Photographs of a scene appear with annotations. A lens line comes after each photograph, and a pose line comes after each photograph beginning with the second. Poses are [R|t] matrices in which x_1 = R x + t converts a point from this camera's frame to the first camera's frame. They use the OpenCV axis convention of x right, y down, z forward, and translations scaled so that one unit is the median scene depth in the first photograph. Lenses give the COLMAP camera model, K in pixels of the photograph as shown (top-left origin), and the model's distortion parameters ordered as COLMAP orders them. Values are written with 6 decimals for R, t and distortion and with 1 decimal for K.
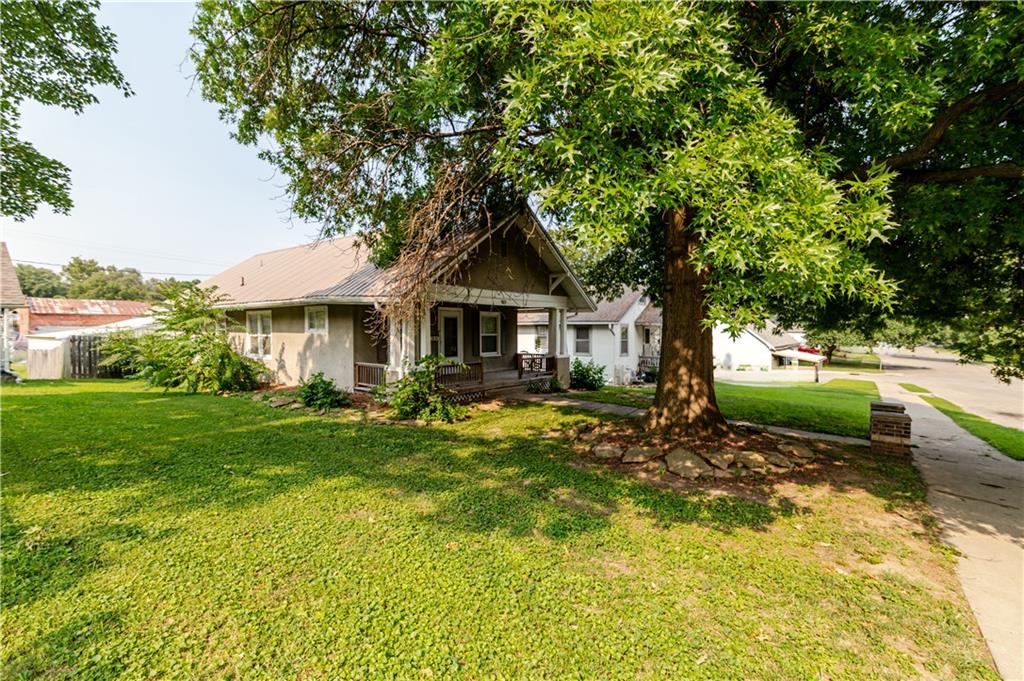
lens RADIAL K [[459.6, 0, 518.3], [0, 459.6, 332.3], [0, 0, 1]] dist [0.021461, -0.001934]
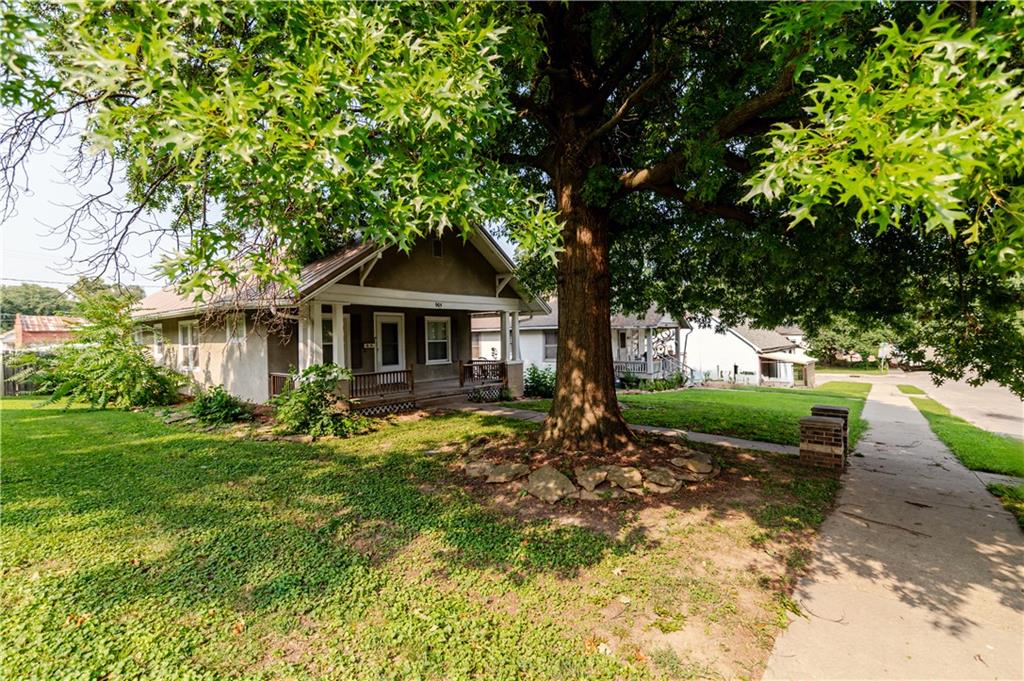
lens RADIAL K [[459.6, 0, 512.9], [0, 459.6, 340.7], [0, 0, 1]] dist [0.021461, -0.001934]
pose [[0.999634, -0.019909, -0.018311, 0.157470], [0.019895, 0.999802, -0.000927, 0.011733], [0.018326, 0.000562, 0.999832, 0.080823]]
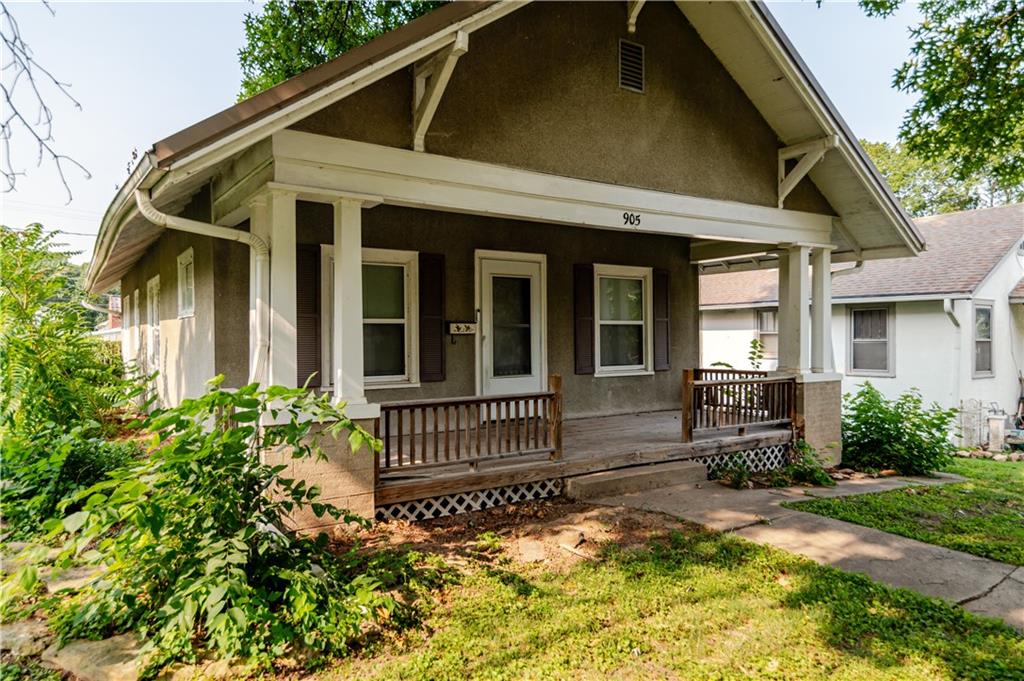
lens RADIAL K [[682.5, 0, 508.5], [0, 682.5, 340.3], [0, 0, 1]] dist [0.023615, -0.000586]
pose [[0.947151, -0.007147, -0.320708, 0.051792], [0.007808, 0.999969, 0.000775, 0.027802], [0.320693, -0.003238, 0.947178, 0.562902]]
